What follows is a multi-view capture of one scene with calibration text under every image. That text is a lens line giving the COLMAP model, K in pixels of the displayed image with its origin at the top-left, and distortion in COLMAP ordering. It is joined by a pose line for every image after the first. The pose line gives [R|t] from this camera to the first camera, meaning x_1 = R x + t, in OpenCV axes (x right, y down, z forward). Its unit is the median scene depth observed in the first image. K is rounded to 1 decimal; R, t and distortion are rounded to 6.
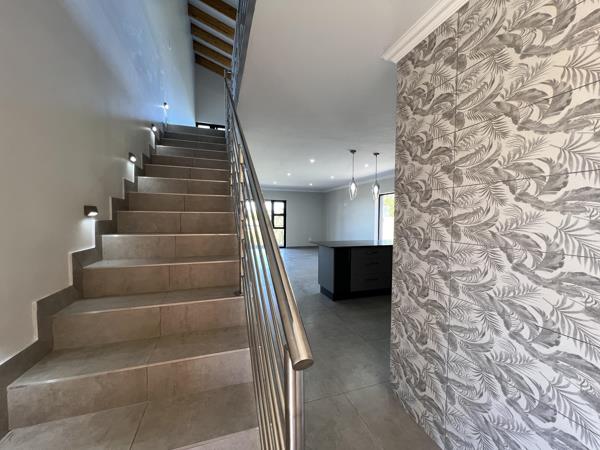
lens RADIAL K [[247.8, 0, 300.4], [0, 247.8, 225.2], [0, 0, 1]] dist [0.001854, 0.000523]
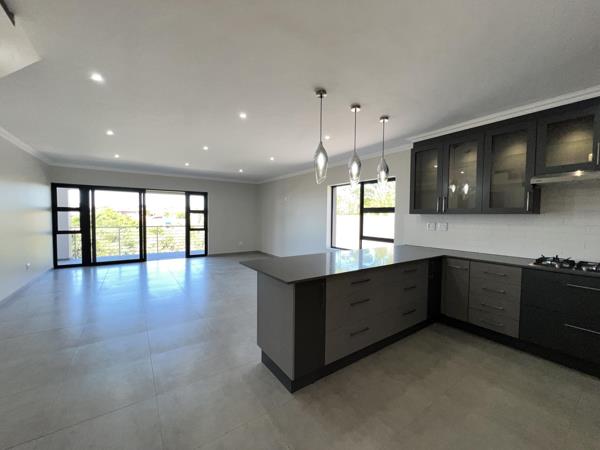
lens RADIAL K [[247.8, 0, 298.8], [0, 247.8, 224.7], [0, 0, 1]] dist [0.001854, 0.000523]
pose [[0.963456, -0.009668, 0.267694, 0.014960], [0.007659, 0.999934, 0.008547, -0.014020], [-0.267759, -0.006185, 0.963466, 0.372240]]
